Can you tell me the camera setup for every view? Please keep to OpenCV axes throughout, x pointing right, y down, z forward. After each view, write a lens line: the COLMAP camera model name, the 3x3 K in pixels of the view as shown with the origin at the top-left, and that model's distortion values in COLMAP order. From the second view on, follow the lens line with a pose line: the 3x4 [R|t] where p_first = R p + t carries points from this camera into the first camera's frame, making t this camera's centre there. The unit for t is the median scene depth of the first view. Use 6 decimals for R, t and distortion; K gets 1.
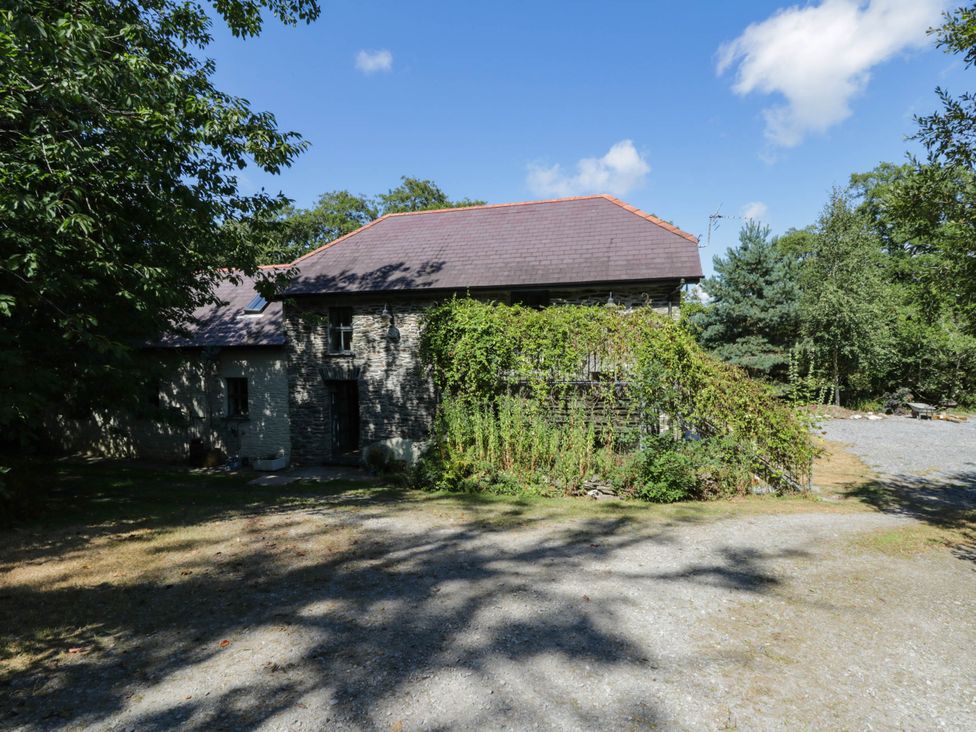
lens RADIAL K [[513.6, 0, 502.7], [0, 513.6, 355.0], [0, 0, 1]] dist [0.000210, -0.013194]
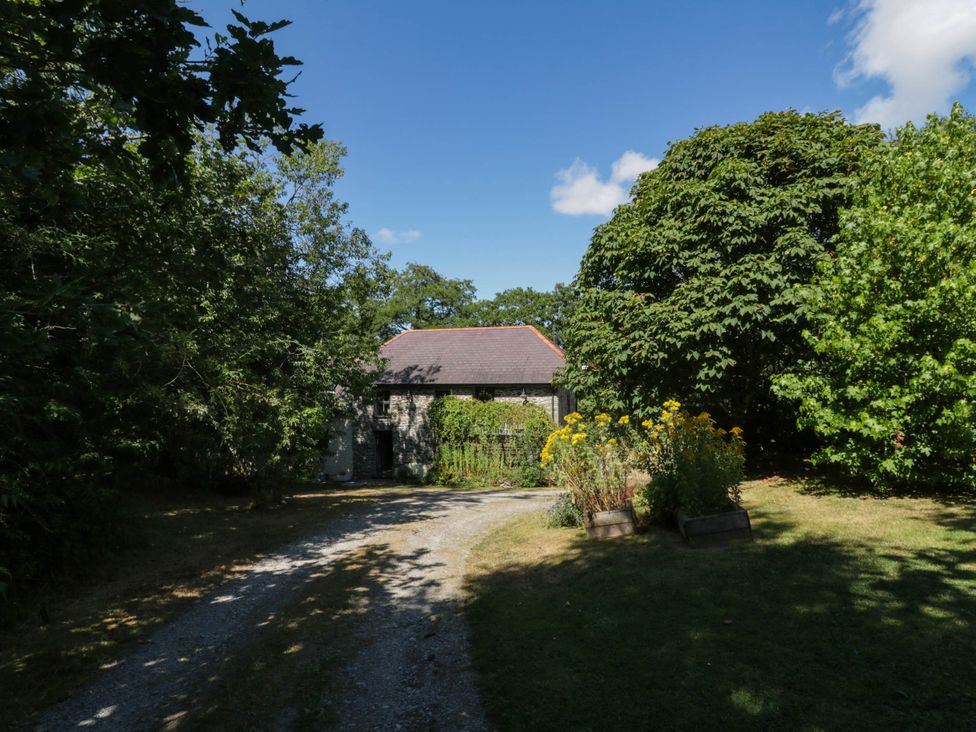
lens RADIAL K [[513.6, 0, 502.7], [0, 513.6, 355.0], [0, 0, 1]] dist [0.000210, -0.013194]
pose [[0.999976, -0.001818, 0.006660, 0.100086], [0.002148, 0.998755, -0.049836, -0.131776], [-0.006561, 0.049849, 0.998735, -0.866337]]
